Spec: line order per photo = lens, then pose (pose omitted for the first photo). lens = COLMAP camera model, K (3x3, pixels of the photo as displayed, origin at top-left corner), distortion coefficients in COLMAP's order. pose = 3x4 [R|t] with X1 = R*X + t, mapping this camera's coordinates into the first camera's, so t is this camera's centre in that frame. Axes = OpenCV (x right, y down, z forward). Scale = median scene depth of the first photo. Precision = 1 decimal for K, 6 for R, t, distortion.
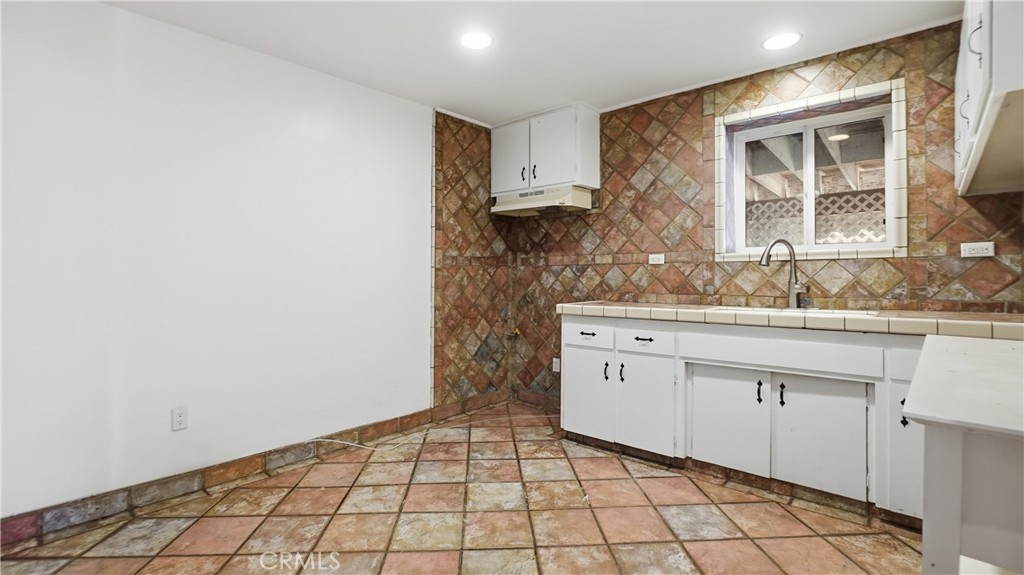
lens RADIAL K [[461.4, 0, 509.9], [0, 461.4, 277.4], [0, 0, 1]] dist [0.001352, 0.002460]
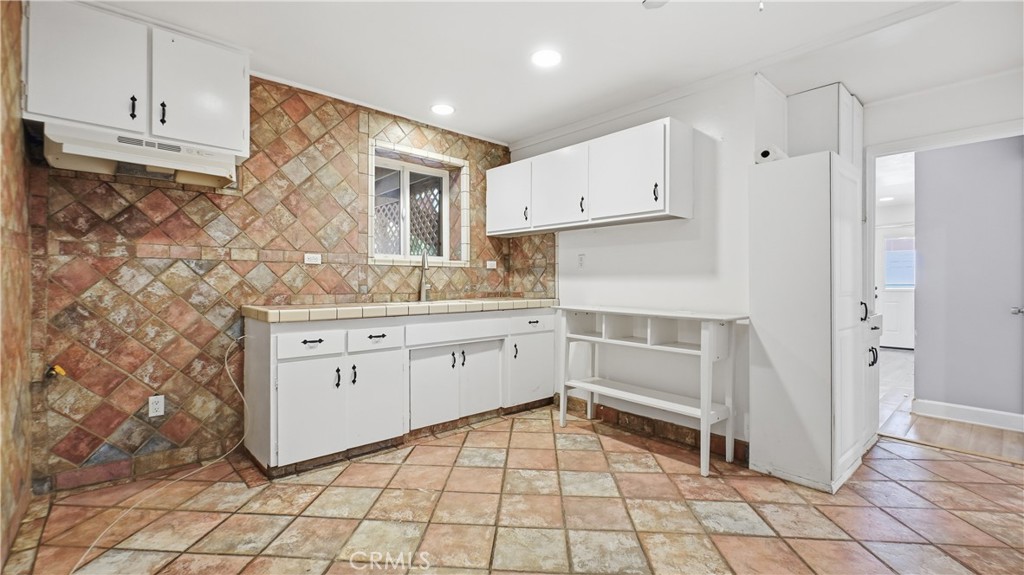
lens RADIAL K [[431.1, 0, 509.4], [0, 431.1, 289.4], [0, 0, 1]] dist [0.003517, 0.000302]
pose [[0.149705, -0.013169, 0.988643, -0.554459], [-0.001068, 0.999909, 0.013481, 0.012822], [-0.988730, -0.003074, 0.149677, 0.492801]]
